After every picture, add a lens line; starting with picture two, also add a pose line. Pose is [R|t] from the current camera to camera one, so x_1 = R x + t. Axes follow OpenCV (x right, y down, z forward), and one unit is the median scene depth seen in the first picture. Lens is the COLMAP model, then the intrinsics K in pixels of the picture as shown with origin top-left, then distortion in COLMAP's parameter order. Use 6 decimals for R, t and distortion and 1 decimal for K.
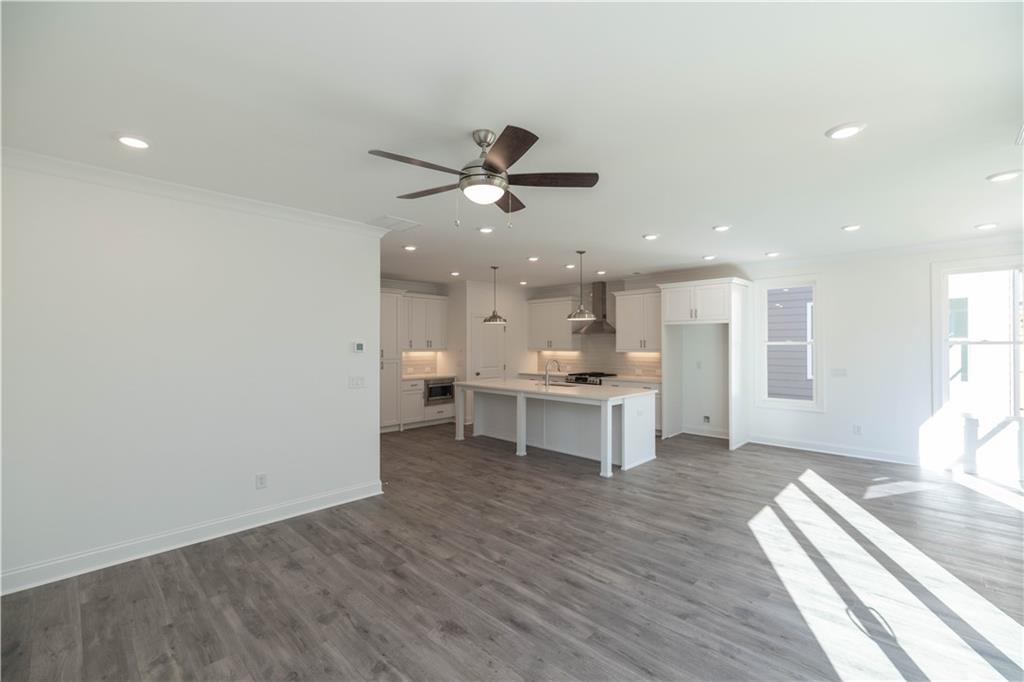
lens RADIAL K [[438.4, 0, 513.9], [0, 438.4, 340.8], [0, 0, 1]] dist [0.001548, 0.000046]
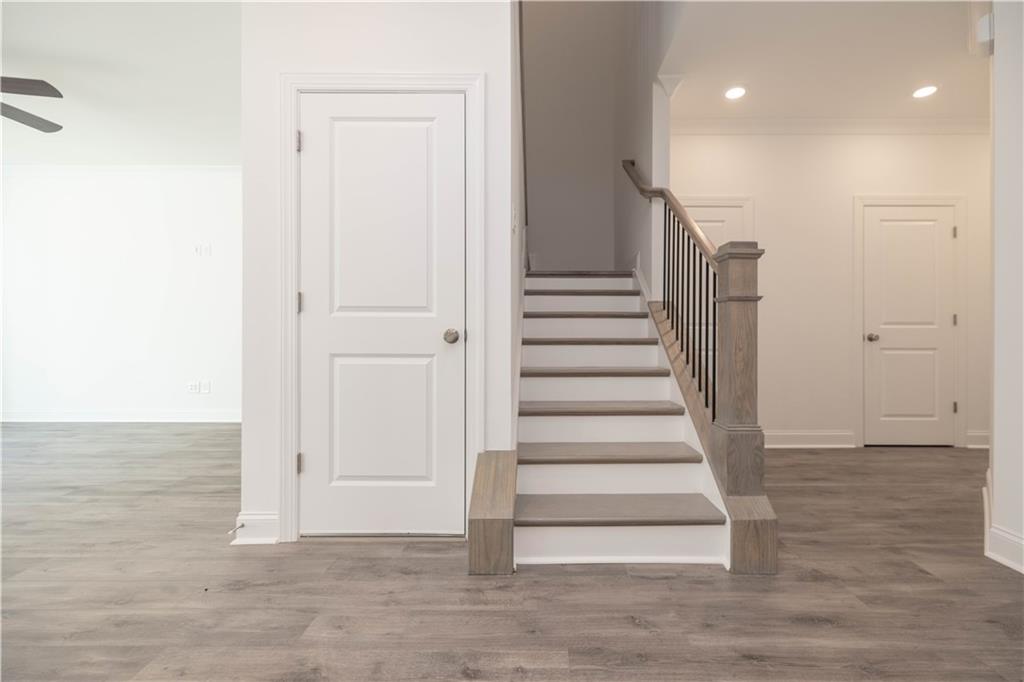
lens RADIAL K [[441.5, 0, 538.4], [0, 441.5, 336.0], [0, 0, 1]] dist [-0.000229, -0.000064]
pose [[-0.715597, 0.004861, -0.698497, -0.166629], [0.002949, 0.999988, 0.003937, 0.110163], [0.698507, 0.000758, -0.715602, 1.205297]]
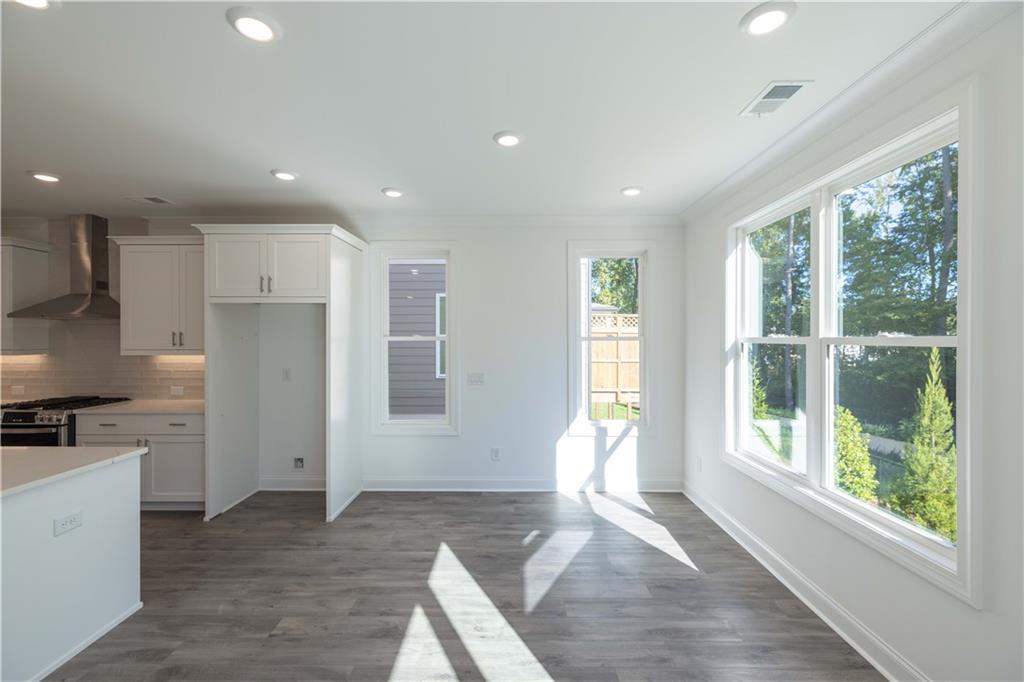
lens RADIAL K [[420.5, 0, 512.0], [0, 420.5, 341.0], [0, 0, 1]] dist [0.000457, 0.000109]
pose [[0.714257, -0.002476, 0.699879, 0.302524], [-0.006317, 0.999930, 0.009983, 0.001956], [-0.699855, -0.011552, 0.714192, 0.470732]]
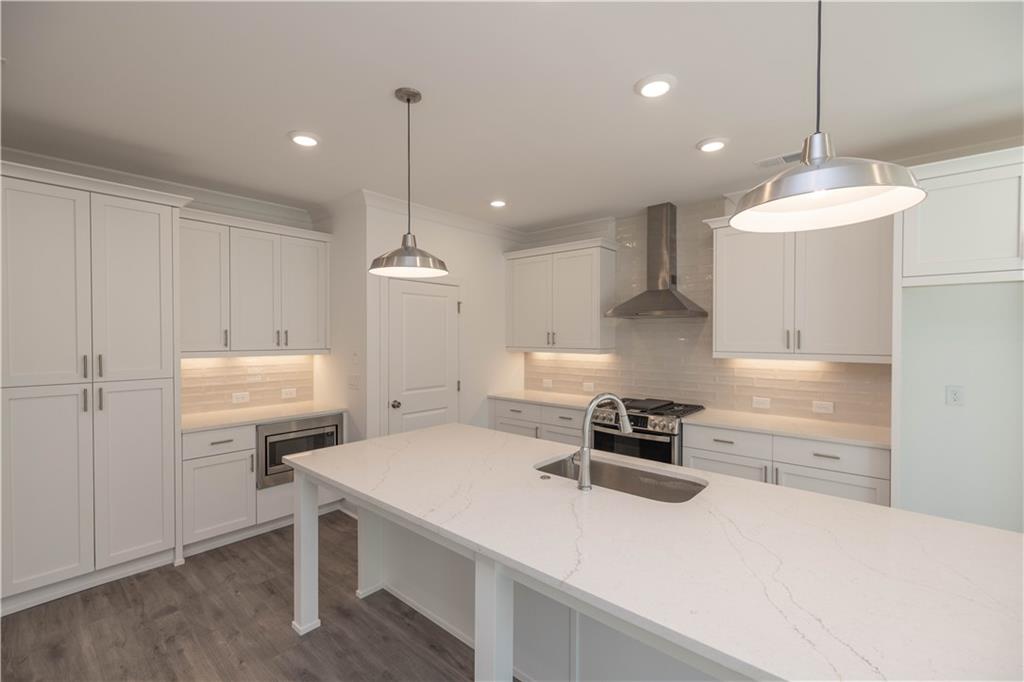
lens RADIAL K [[438.4, 0, 513.9], [0, 438.4, 340.8], [0, 0, 1]] dist [0.001548, 0.000046]
pose [[0.998035, 0.002026, 0.062629, 0.014544], [-0.002937, 0.999891, 0.014460, 0.004422], [-0.062592, -0.014615, 0.997932, 0.810773]]
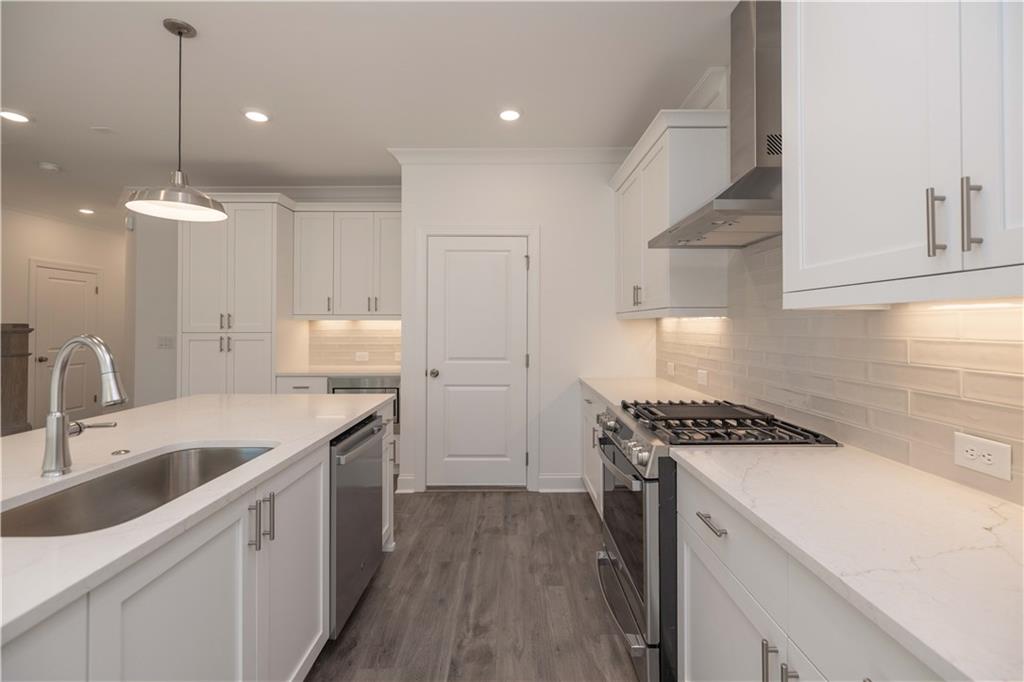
lens RADIAL K [[442.5, 0, 515.8], [0, 442.5, 318.6], [0, 0, 1]] dist [-0.001833, -0.000160]
pose [[0.708054, -0.010080, -0.706086, 0.390719], [0.000808, 0.999909, -0.013464, 0.043923], [0.706158, 0.008963, 0.707998, 1.128791]]
